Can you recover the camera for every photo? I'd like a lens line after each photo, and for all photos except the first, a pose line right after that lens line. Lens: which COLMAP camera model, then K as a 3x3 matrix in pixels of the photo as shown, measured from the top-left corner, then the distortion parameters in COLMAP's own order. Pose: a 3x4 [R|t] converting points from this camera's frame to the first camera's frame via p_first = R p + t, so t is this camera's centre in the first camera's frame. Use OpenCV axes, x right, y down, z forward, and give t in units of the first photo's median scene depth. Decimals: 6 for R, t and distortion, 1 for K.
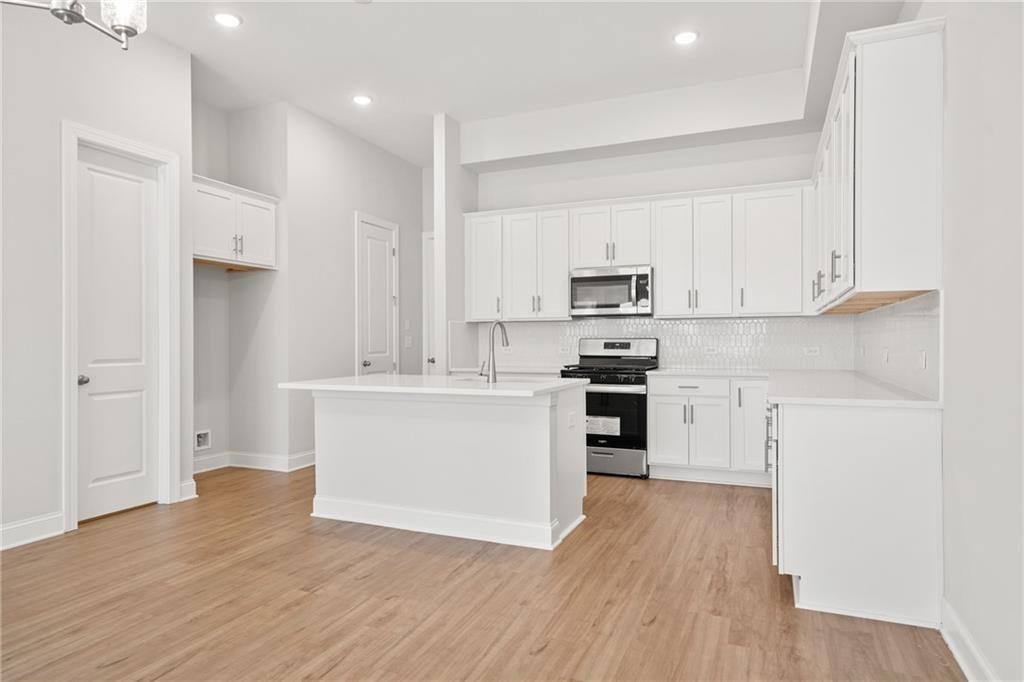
lens RADIAL K [[617.9, 0, 509.4], [0, 617.9, 340.3], [0, 0, 1]] dist [0.005635, 0.000724]
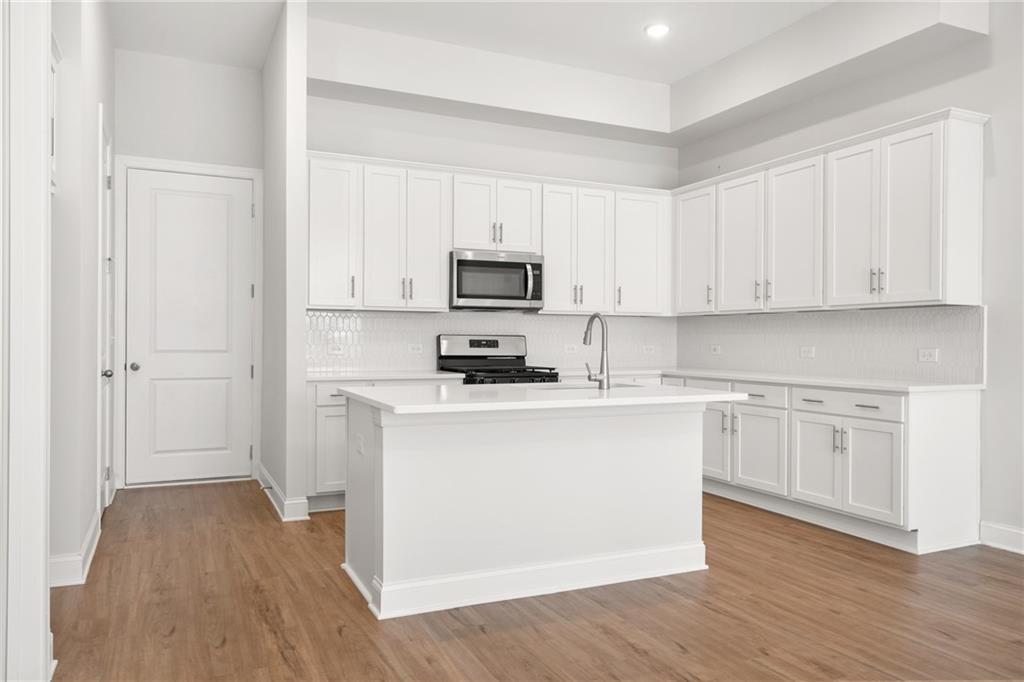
lens RADIAL K [[744.0, 0, 514.9], [0, 744.0, 339.3], [0, 0, 1]] dist [0.002068, 0.001120]
pose [[0.657130, 0.007273, 0.753743, -0.829680], [-0.010072, 0.999949, -0.000868, 0.004604], [-0.753710, -0.007021, 0.657169, 0.433723]]
